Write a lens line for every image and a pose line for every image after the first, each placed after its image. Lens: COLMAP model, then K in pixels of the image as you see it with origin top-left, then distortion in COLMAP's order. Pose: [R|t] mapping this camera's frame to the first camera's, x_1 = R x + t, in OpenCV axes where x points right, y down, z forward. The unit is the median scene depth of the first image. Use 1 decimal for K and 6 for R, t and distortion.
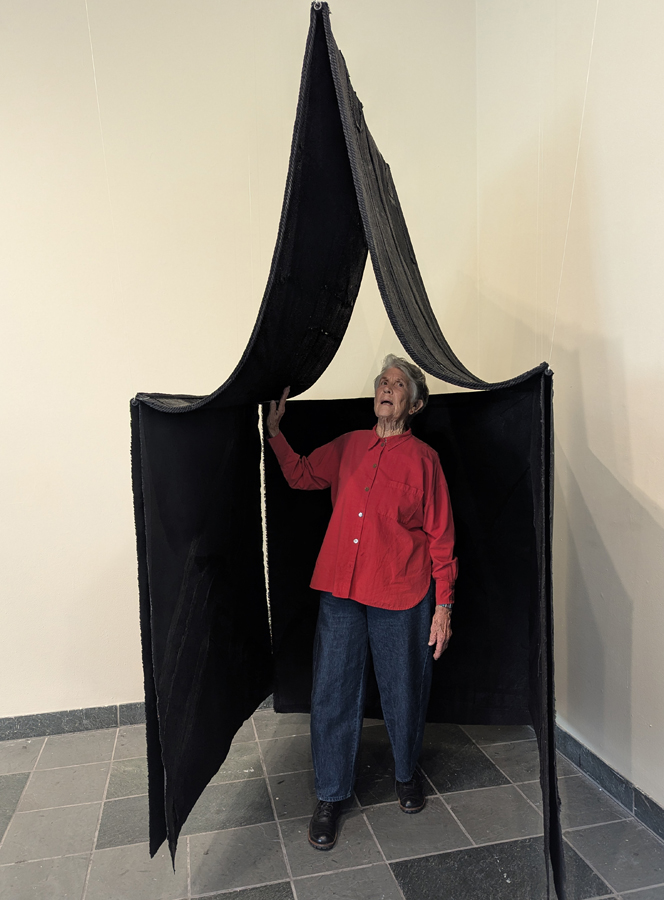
lens RADIAL K [[665.4, 0, 330.0], [0, 665.4, 455.4], [0, 0, 1]] dist [0.056565, -0.038444]
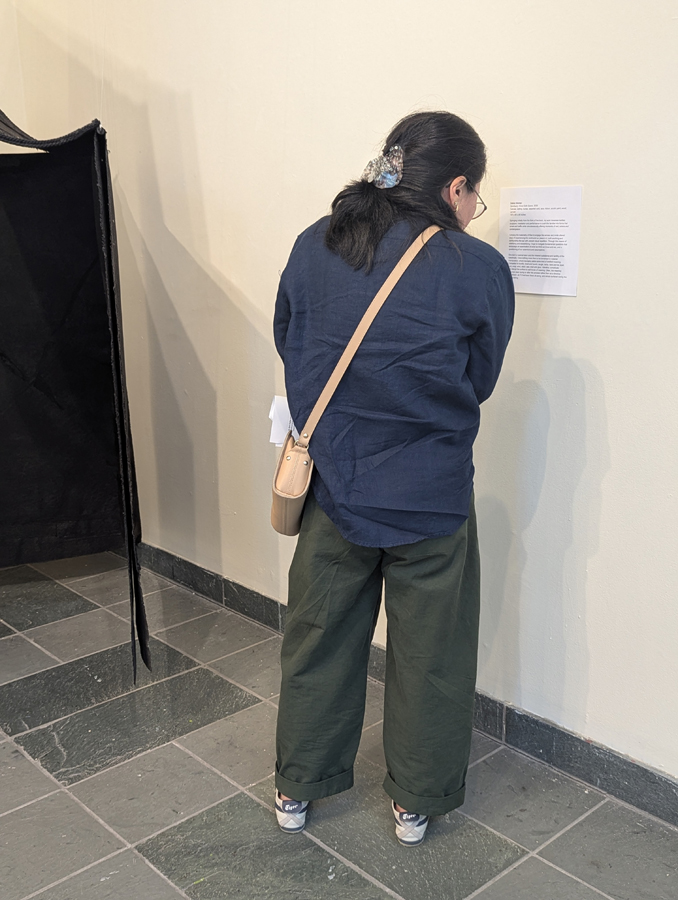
lens RADIAL K [[991.0, 0, 354.5], [0, 991.0, 462.9], [0, 0, 1]] dist [0.042491, 0.000000]
pose [[0.870492, -0.110859, 0.479536, -0.057235], [0.016790, 0.980425, 0.196176, 0.041736], [-0.491897, -0.162718, 0.855313, -0.293675]]
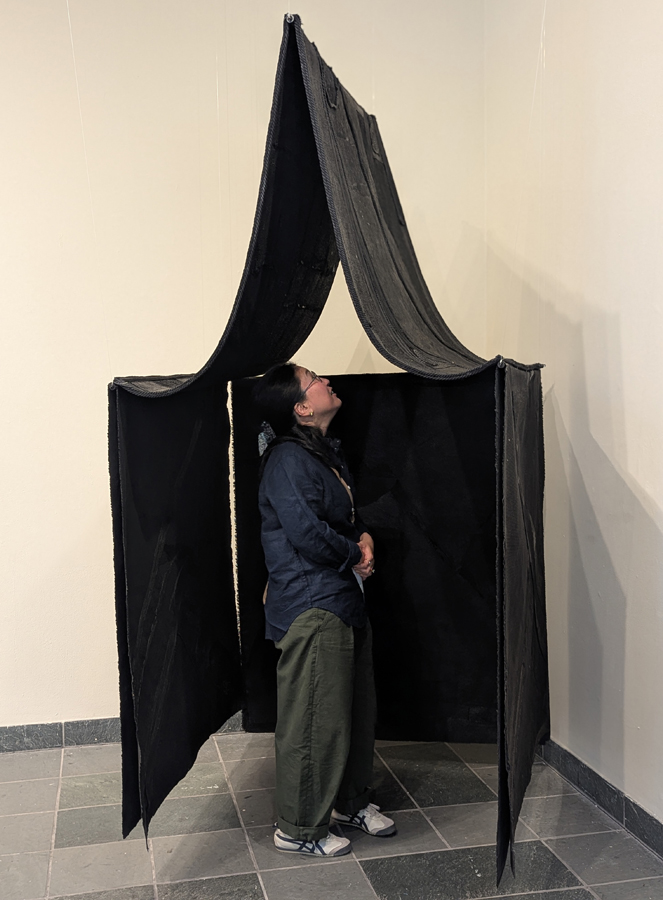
lens RADIAL K [[1019.9, 0, 318.8], [0, 1019.9, 444.7], [0, 0, 1]] dist [0.074627, 0.000000]
pose [[0.999885, 0.011041, -0.010411, 0.033664], [-0.010974, 0.999919, 0.006481, -0.002443], [0.010482, -0.006366, 0.999925, -0.420569]]
